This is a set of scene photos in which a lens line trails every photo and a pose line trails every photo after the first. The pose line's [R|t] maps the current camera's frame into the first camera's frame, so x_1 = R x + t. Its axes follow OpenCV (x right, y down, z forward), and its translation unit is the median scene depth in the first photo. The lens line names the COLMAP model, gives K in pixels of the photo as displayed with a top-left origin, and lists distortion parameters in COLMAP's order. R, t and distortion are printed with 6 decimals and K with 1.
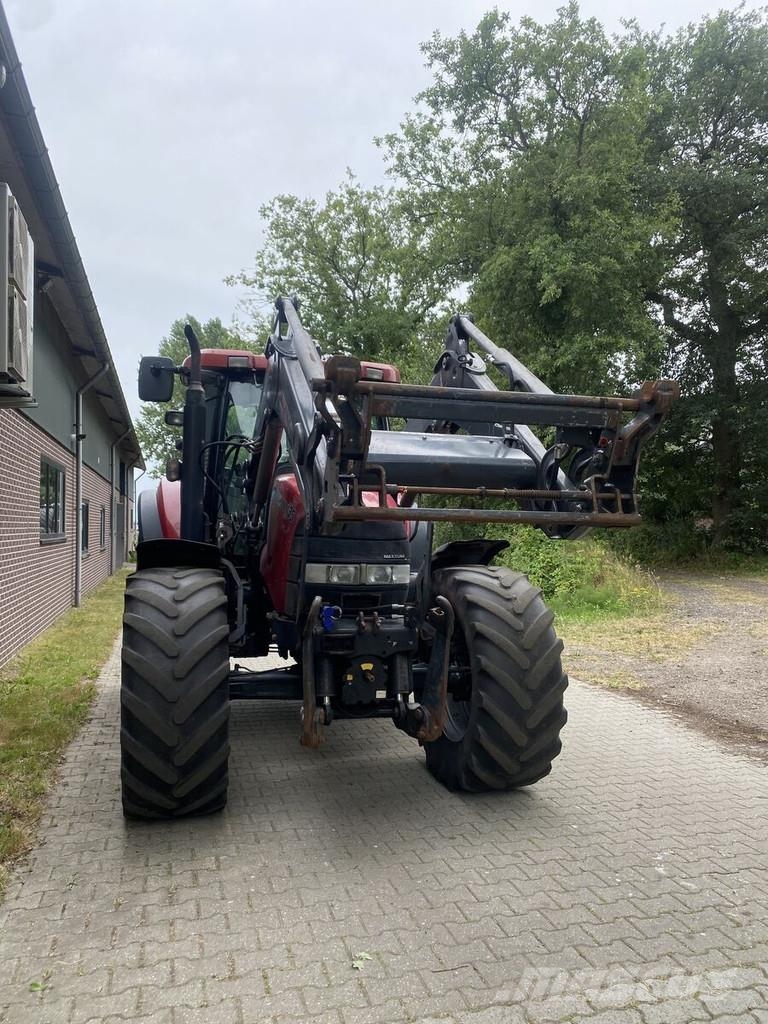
lens RADIAL K [[778.3, 0, 379.3], [0, 778.3, 507.3], [0, 0, 1]] dist [0.022483, -0.015896]
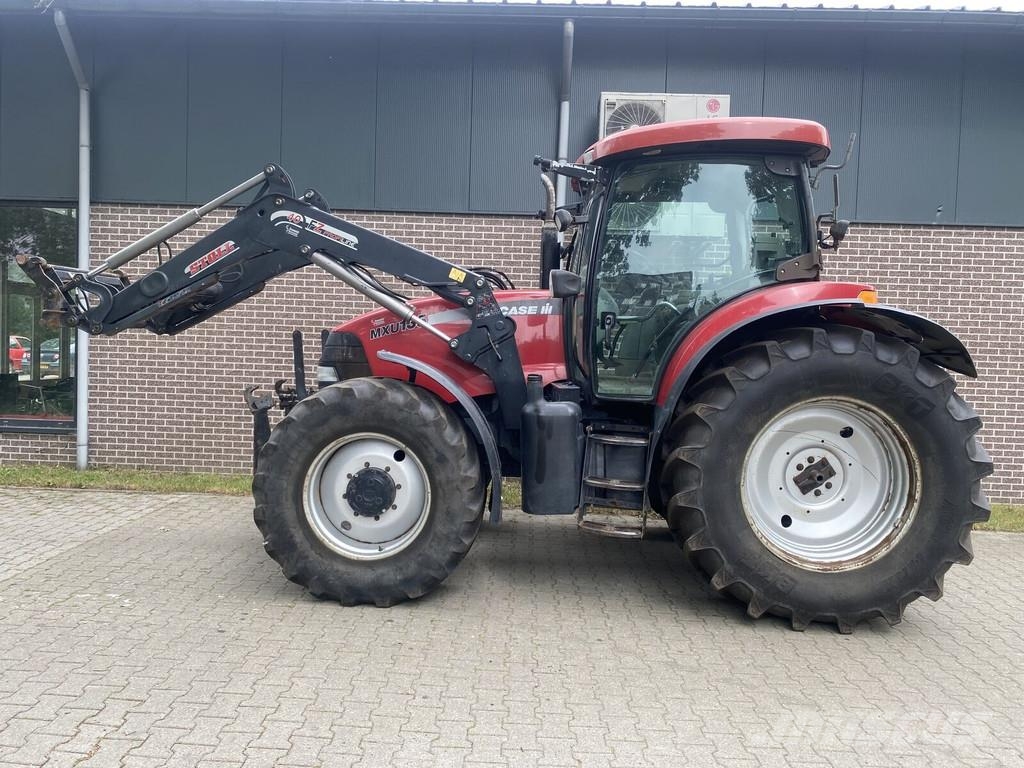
lens RADIAL K [[778.3, 0, 501.0], [0, 778.3, 383.3], [0, 0, 1]] dist [0.022483, -0.015896]
pose [[-0.295475, 0.031694, -0.954825, 1.101245], [-0.009228, 0.999308, 0.036026, 0.050023], [0.955306, 0.019456, -0.294978, 1.572480]]
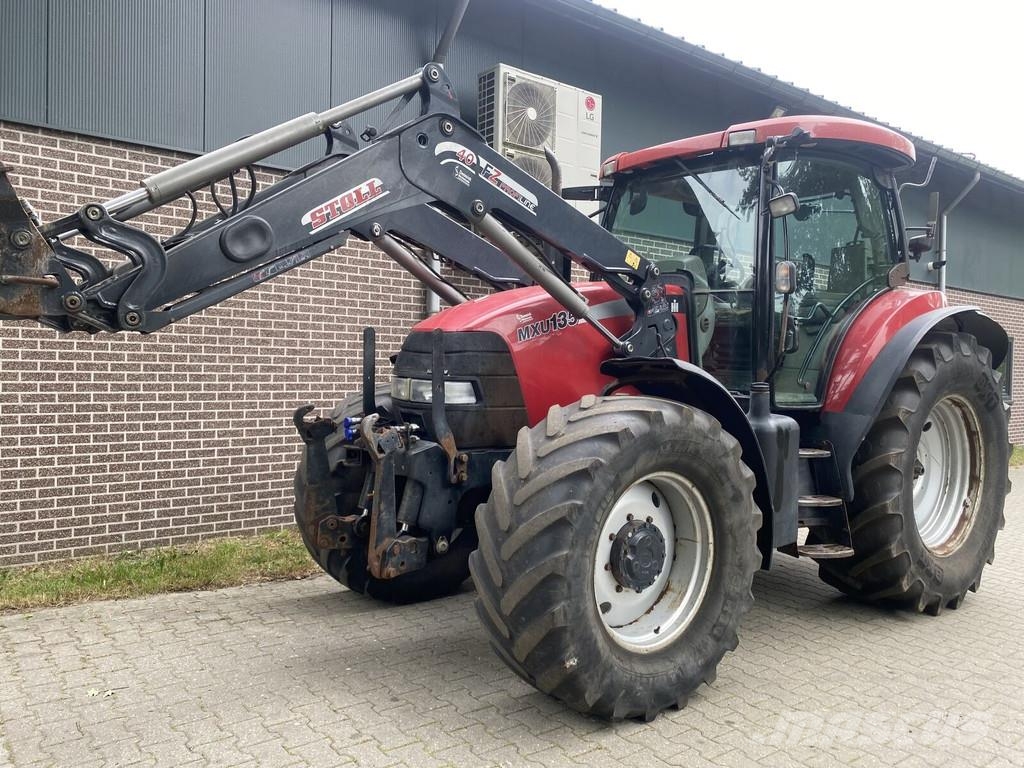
lens RADIAL K [[778.3, 0, 501.0], [0, 778.3, 380.2], [0, 0, 1]] dist [0.022483, -0.015896]
pose [[0.381222, 0.023375, -0.924188, 0.800586], [0.003654, 0.999634, 0.026790, 0.046269], [0.924476, -0.013589, 0.380997, 0.689357]]
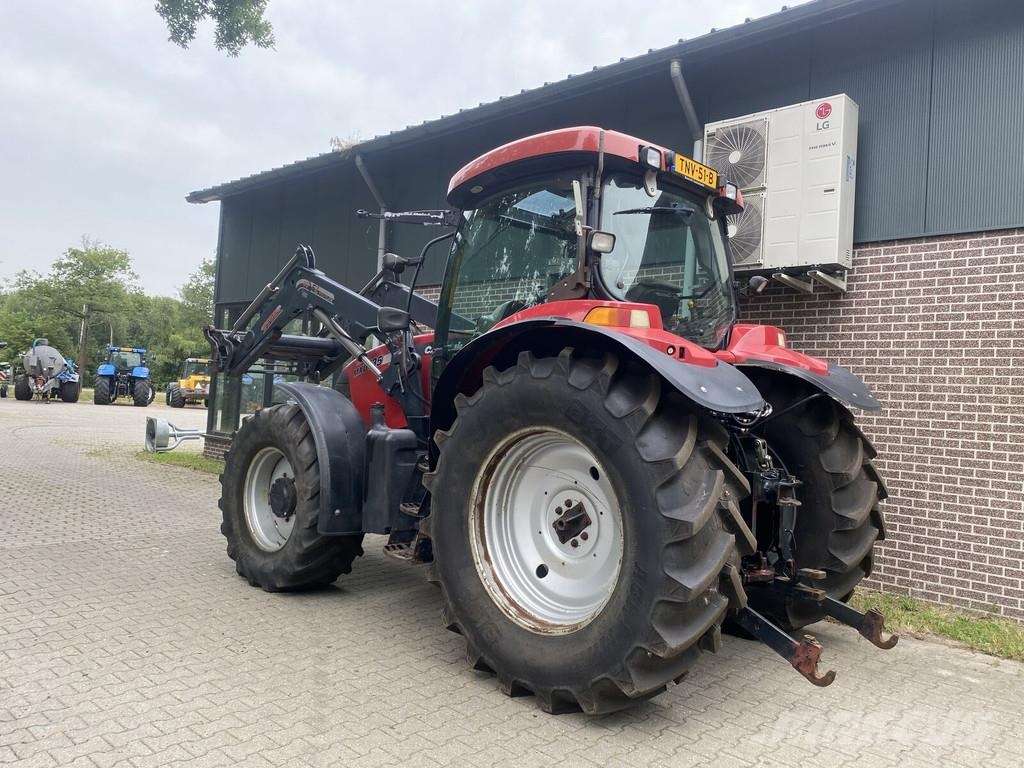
lens RADIAL K [[778.3, 0, 518.0], [0, 778.3, 376.6], [0, 0, 1]] dist [0.022483, -0.015896]
pose [[-0.848691, -0.066823, -0.524651, 0.517591], [-0.044308, 0.997482, -0.055372, 0.091581], [0.527030, -0.023748, -0.849515, 2.404727]]
